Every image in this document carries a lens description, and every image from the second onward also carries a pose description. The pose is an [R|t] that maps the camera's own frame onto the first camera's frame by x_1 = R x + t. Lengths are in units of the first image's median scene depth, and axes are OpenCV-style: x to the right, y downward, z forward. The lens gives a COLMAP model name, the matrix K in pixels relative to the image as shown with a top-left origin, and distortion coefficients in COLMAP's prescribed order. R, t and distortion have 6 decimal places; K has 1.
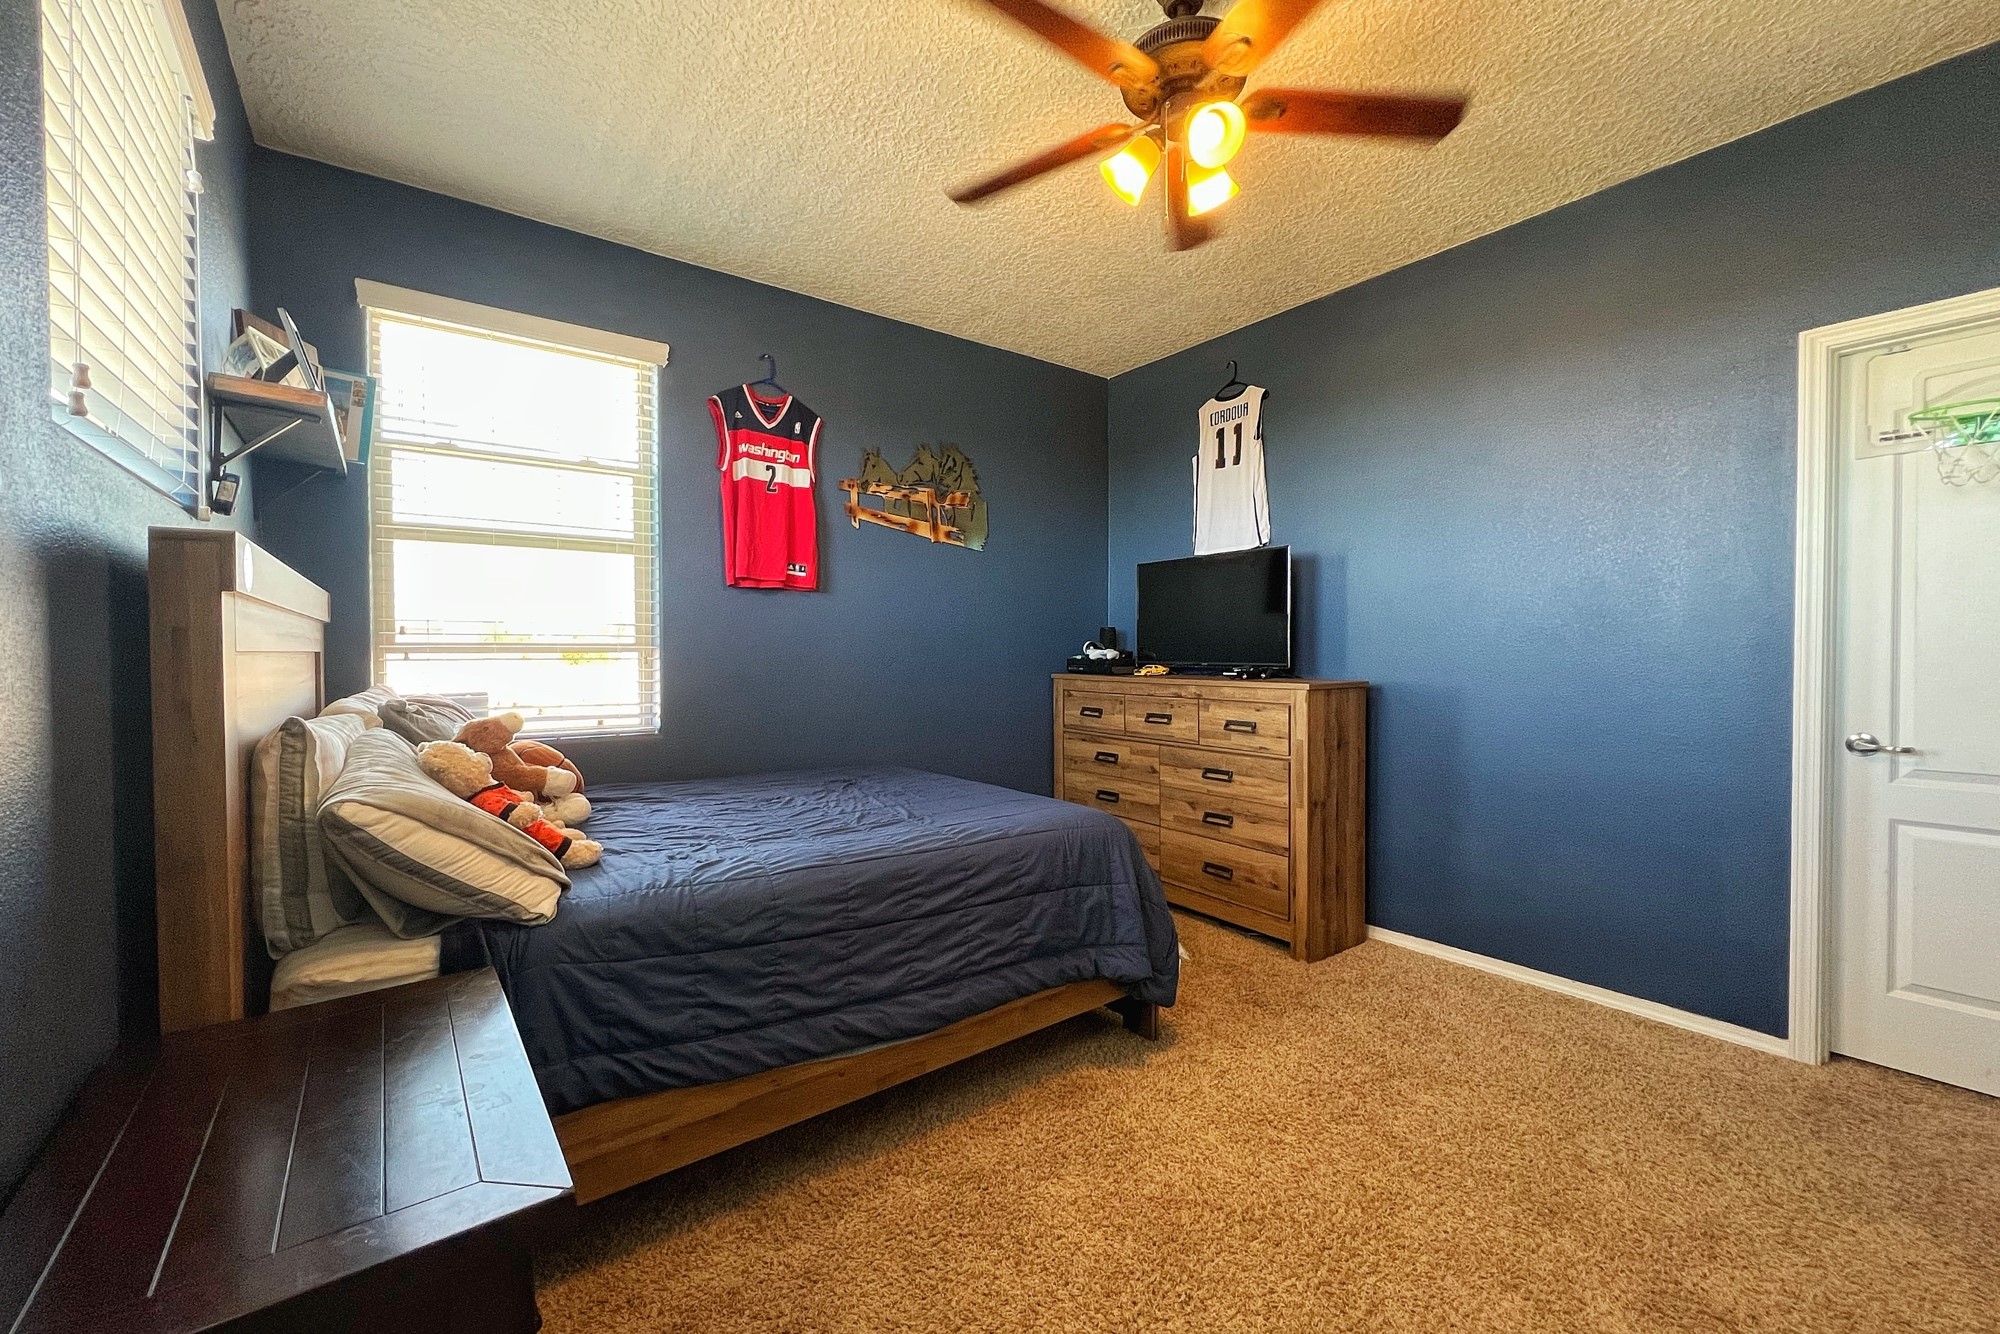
lens RADIAL K [[814.1, 0, 1010.1], [0, 814.1, 664.2], [0, 0, 1]] dist [-0.002716, 0.000494]
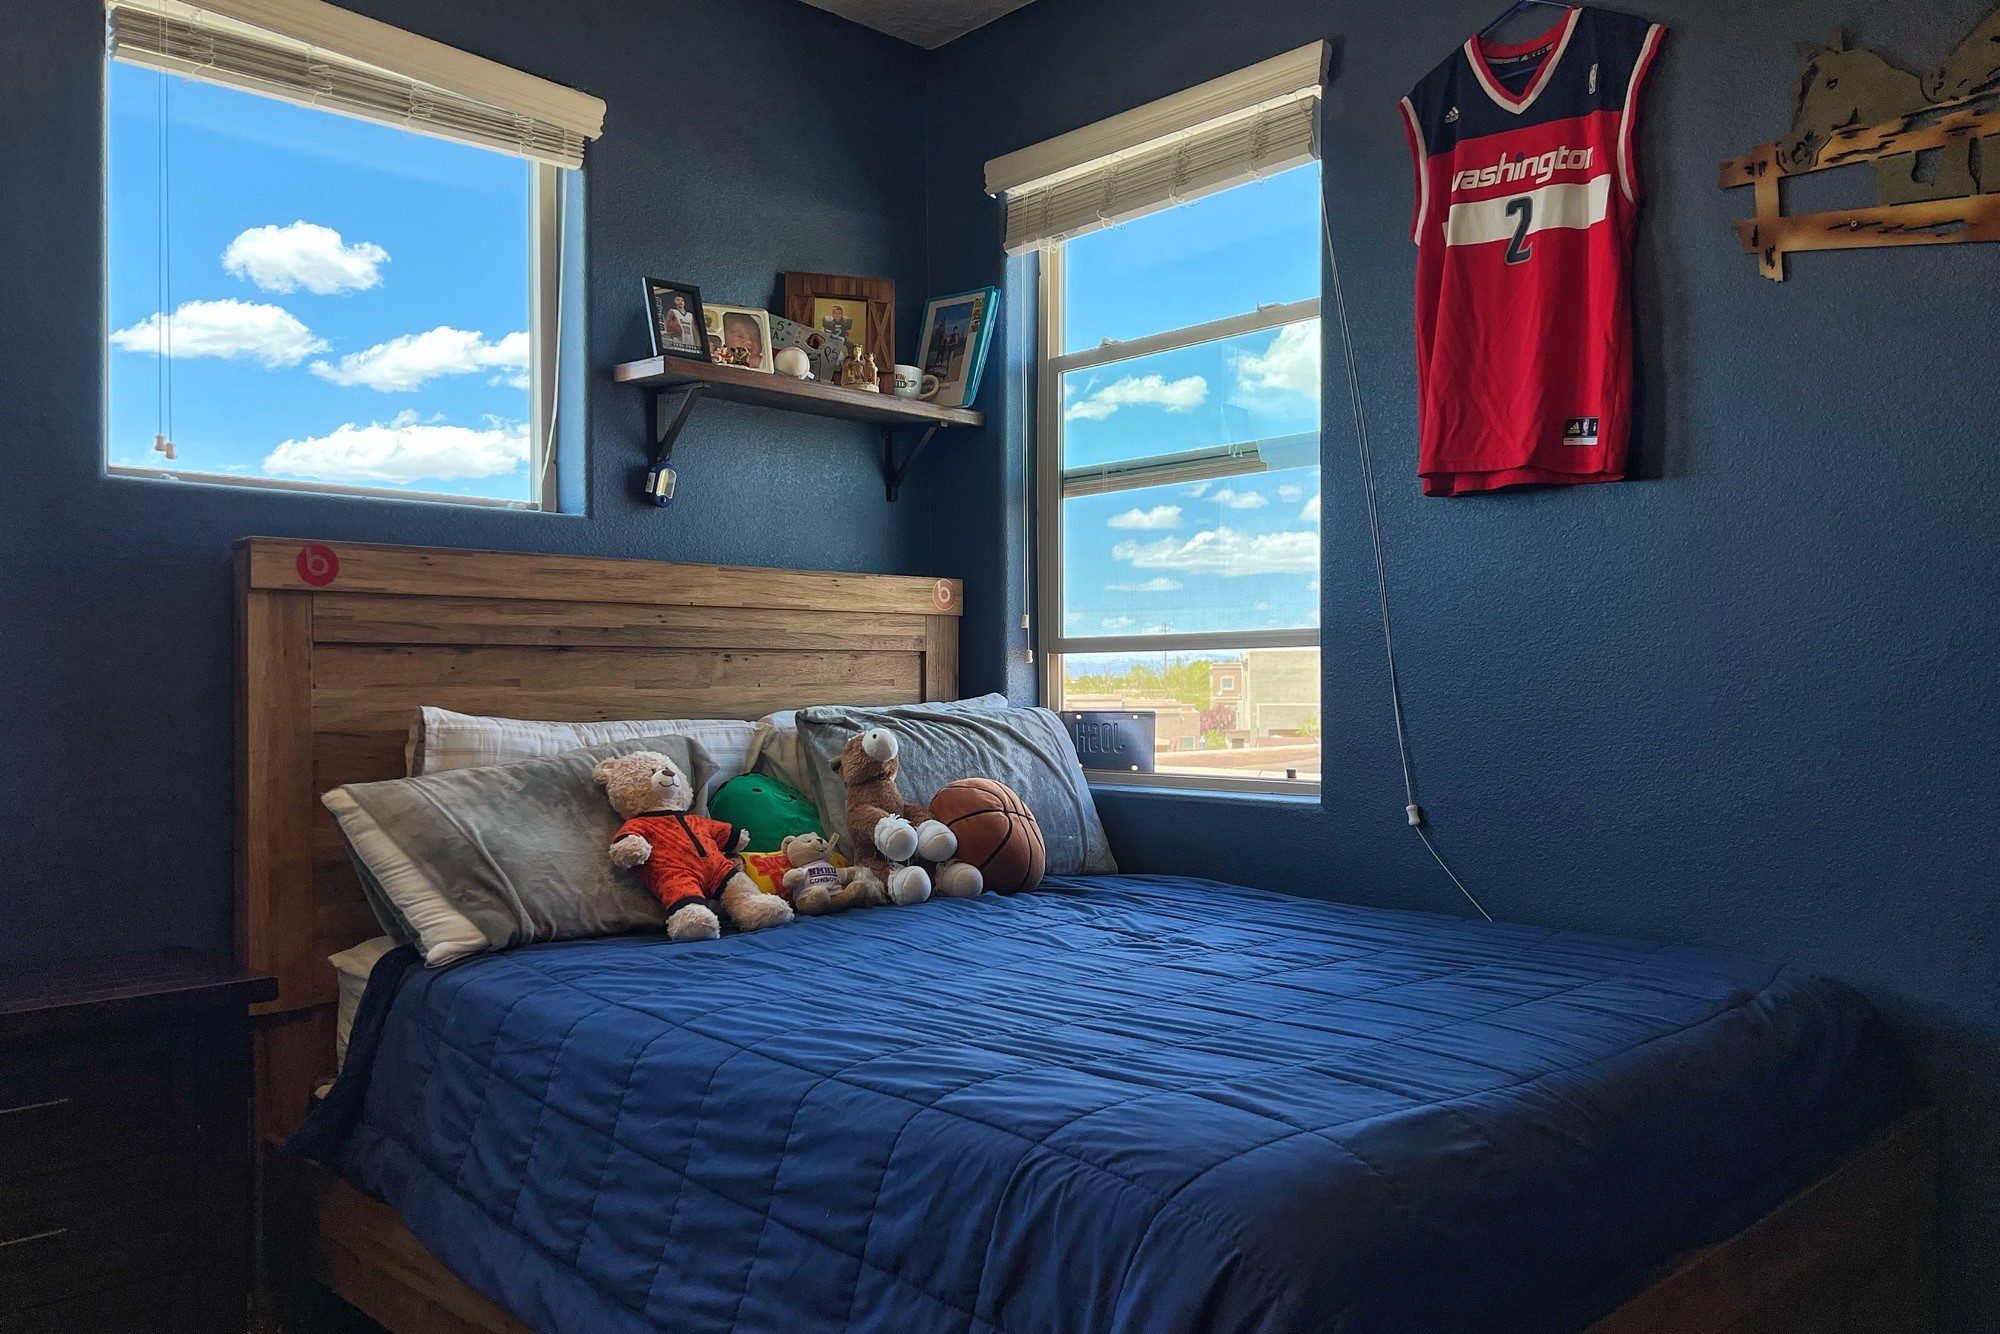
lens RADIAL K [[1551.1, 0, 1014.8], [0, 1551.1, 669.3], [0, 0, 1]] dist [0.049441, -0.051169]
pose [[0.109031, -0.007519, -0.994010, 0.487930], [-0.013643, 0.999866, -0.009060, 0.012526], [0.993945, 0.014549, 0.108913, 0.652731]]
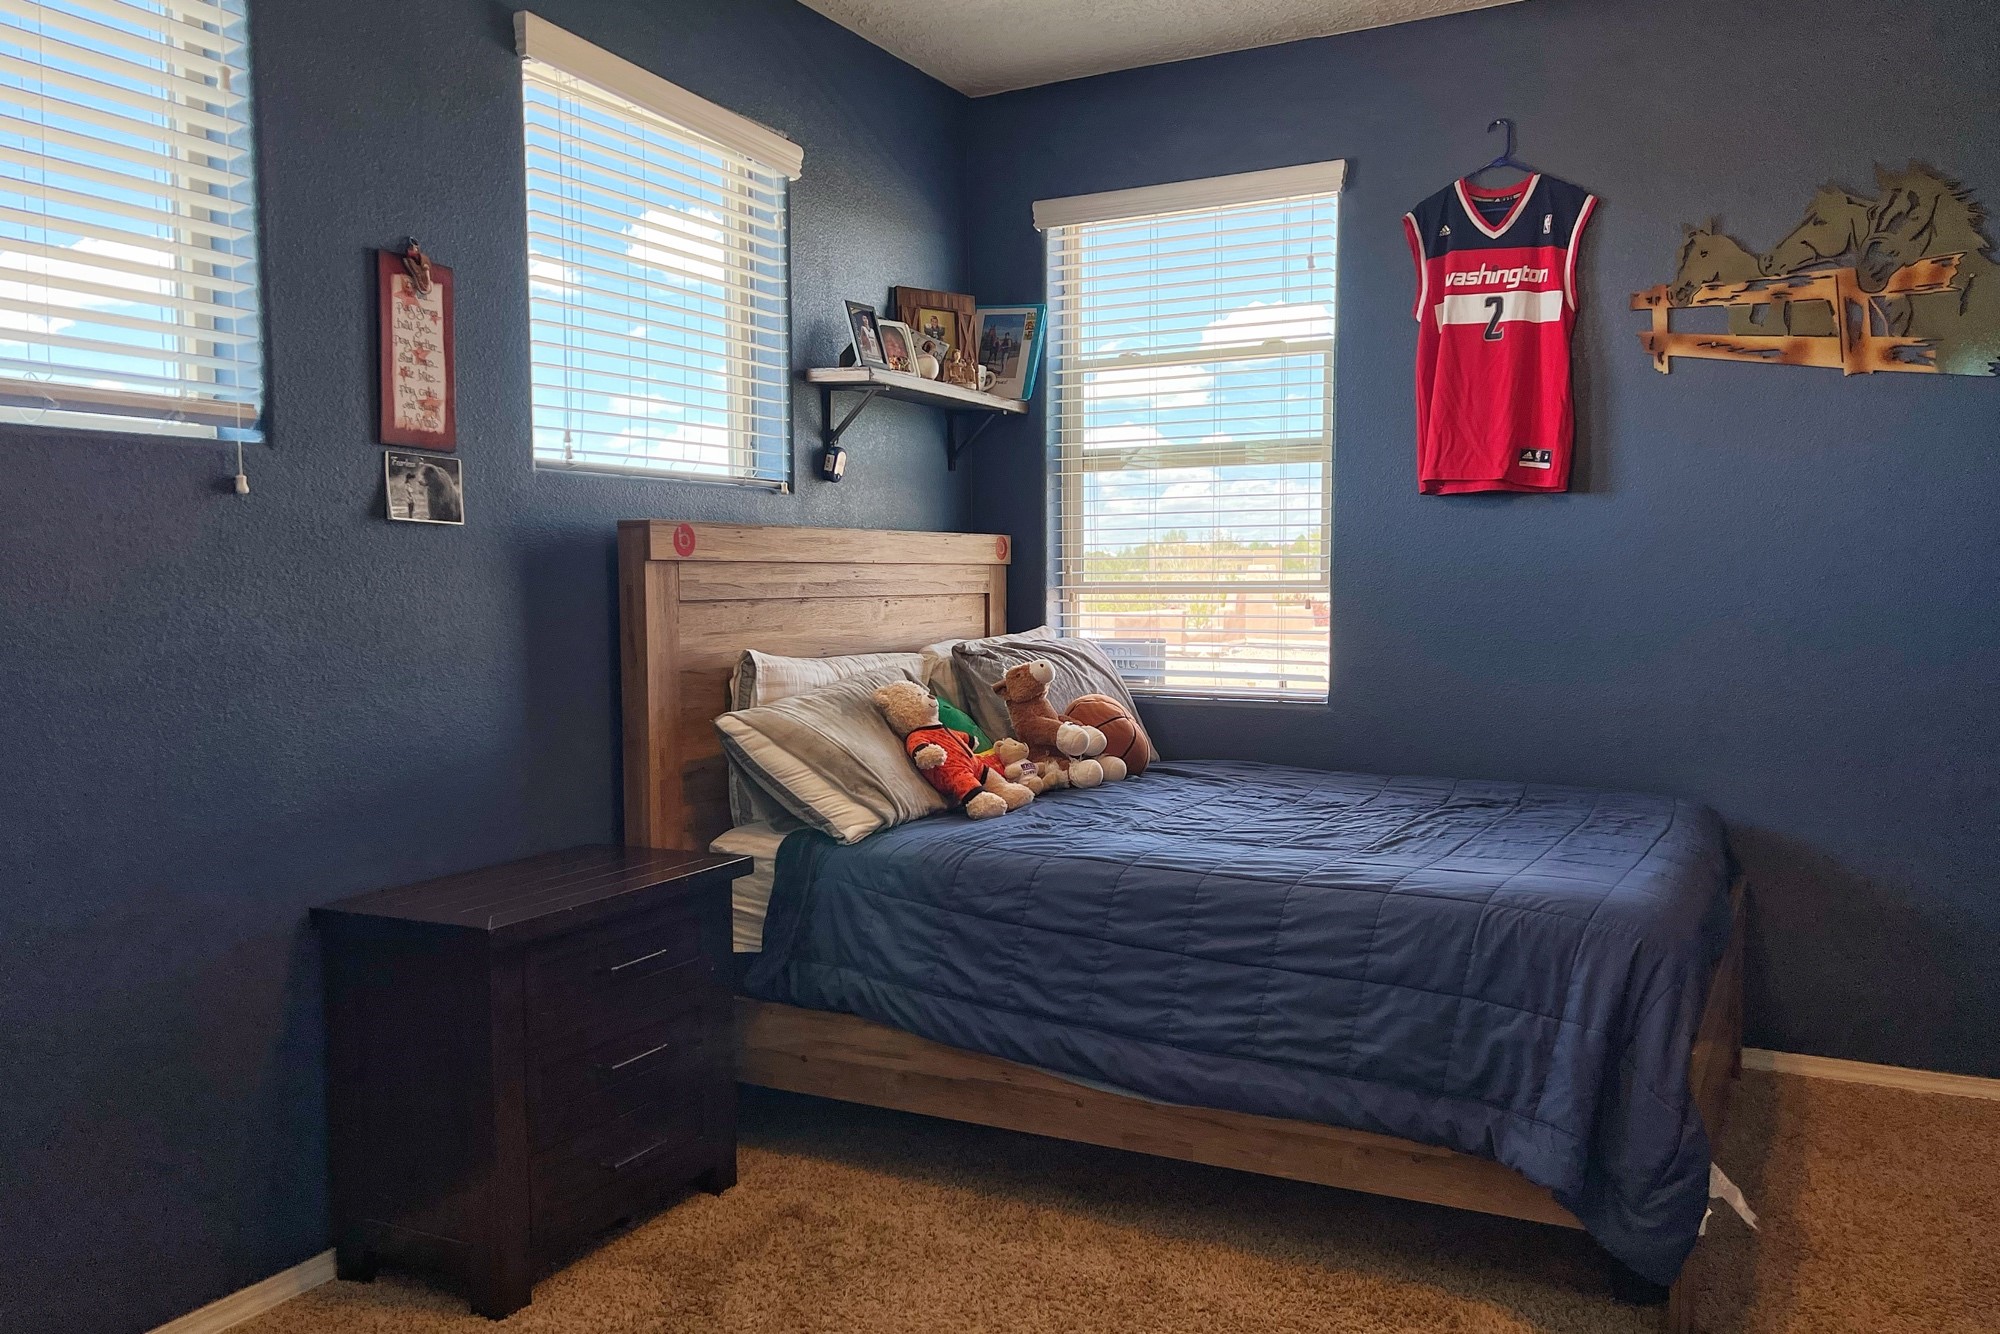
lens RADIAL K [[1551.1, 0, 1041.2], [0, 1551.1, 684.5], [0, 0, 1]] dist [0.049441, -0.051169]
pose [[0.431158, 0.064867, -0.899942, 0.665904], [-0.013191, 0.997759, 0.065598, -0.019215], [0.902180, -0.016412, 0.431048, 0.154047]]
